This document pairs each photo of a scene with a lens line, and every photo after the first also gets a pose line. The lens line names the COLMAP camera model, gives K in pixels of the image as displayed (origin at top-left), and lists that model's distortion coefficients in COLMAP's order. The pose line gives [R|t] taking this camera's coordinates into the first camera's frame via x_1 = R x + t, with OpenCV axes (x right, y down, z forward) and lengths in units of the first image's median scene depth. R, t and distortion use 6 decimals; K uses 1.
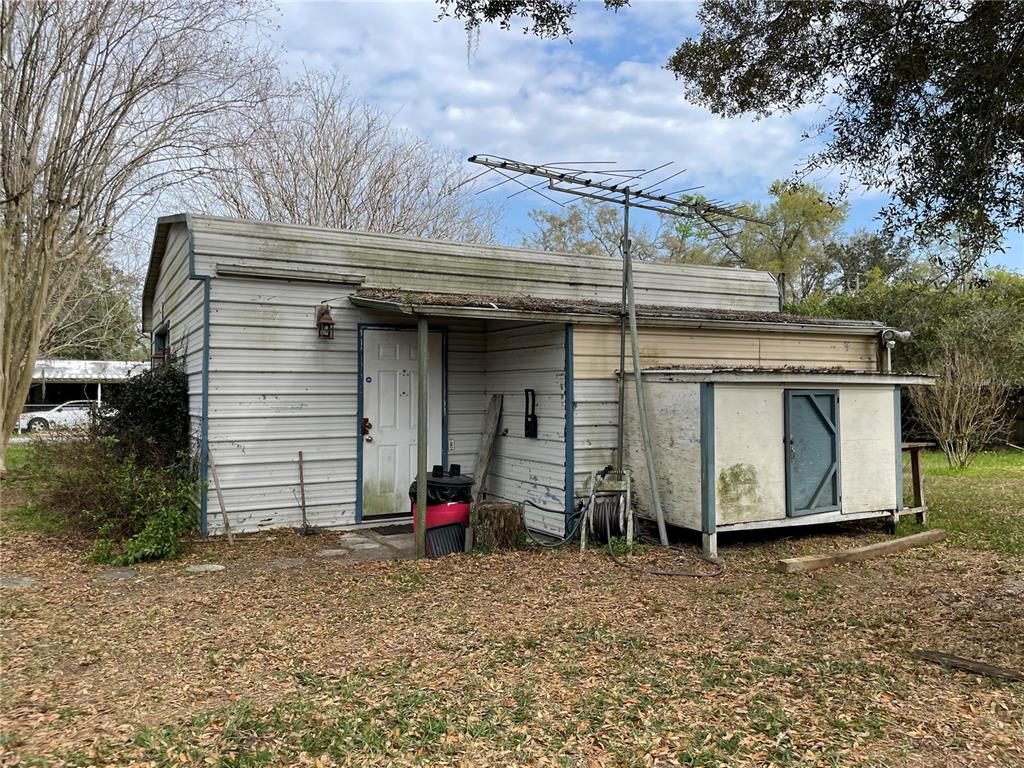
lens RADIAL K [[780.2, 0, 509.0], [0, 780.2, 386.2], [0, 0, 1]] dist [0.051981, -0.035280]
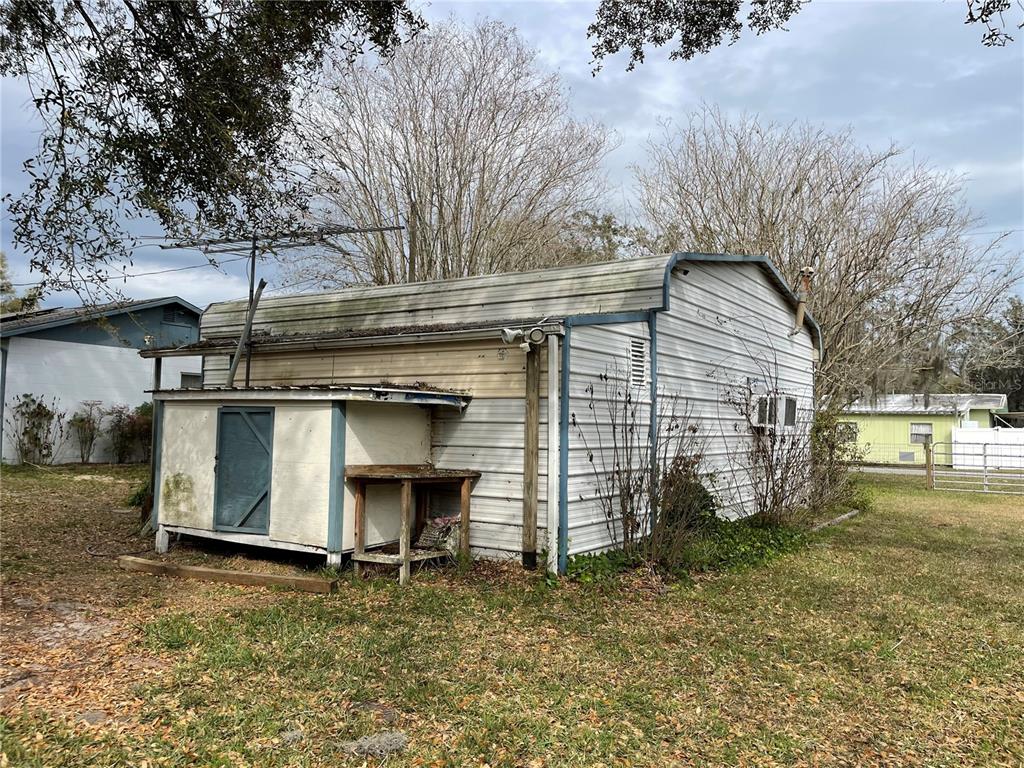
lens RADIAL K [[780.2, 0, 511.2], [0, 780.2, 383.0], [0, 0, 1]] dist [0.051981, -0.035280]
pose [[0.485402, -0.035477, -0.873571, 1.385322], [-0.007340, 0.998976, -0.044648, 0.015578], [0.874260, 0.028085, 0.484645, 0.793556]]
